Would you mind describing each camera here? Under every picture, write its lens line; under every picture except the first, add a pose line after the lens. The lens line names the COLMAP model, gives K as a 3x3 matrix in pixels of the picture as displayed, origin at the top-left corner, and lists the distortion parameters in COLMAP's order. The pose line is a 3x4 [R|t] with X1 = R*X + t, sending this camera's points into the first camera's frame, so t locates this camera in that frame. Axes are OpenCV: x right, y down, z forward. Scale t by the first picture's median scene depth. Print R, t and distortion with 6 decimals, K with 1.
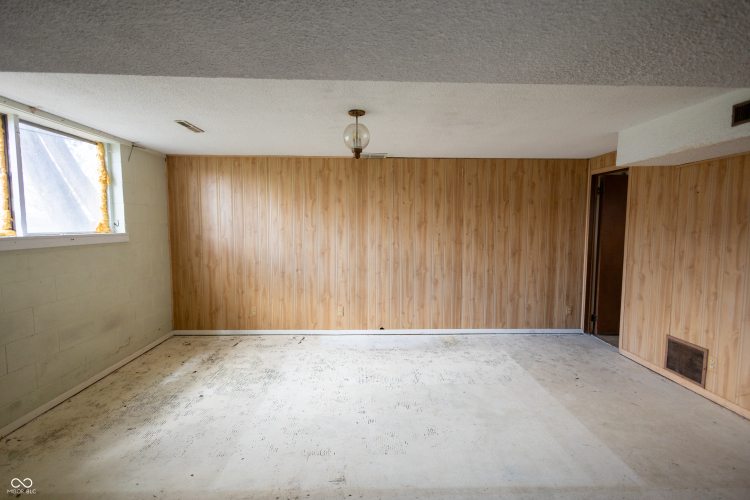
lens RADIAL K [[343.6, 0, 375.4], [0, 343.6, 249.0], [0, 0, 1]] dist [0.005633, -0.000382]
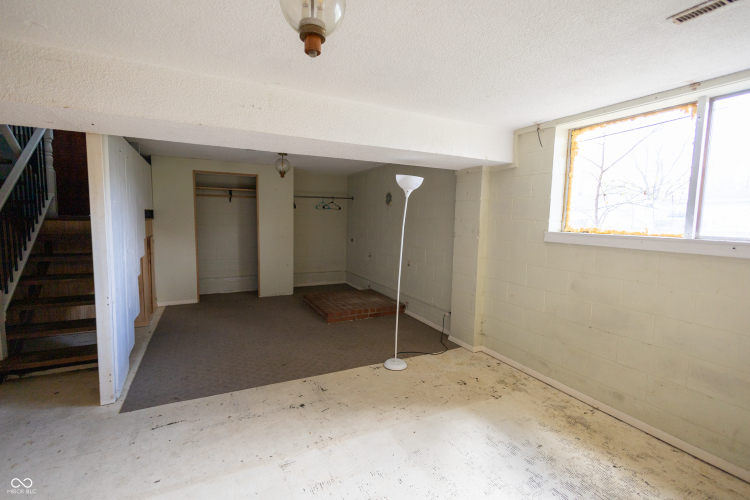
lens RADIAL K [[343.6, 0, 376.0], [0, 343.6, 251.1], [0, 0, 1]] dist [0.005633, -0.000382]
pose [[-0.906250, 0.022781, -0.422127, 0.054733], [-0.051729, 0.985067, 0.164216, -0.109150], [0.419564, 0.170657, -0.891539, 1.465156]]
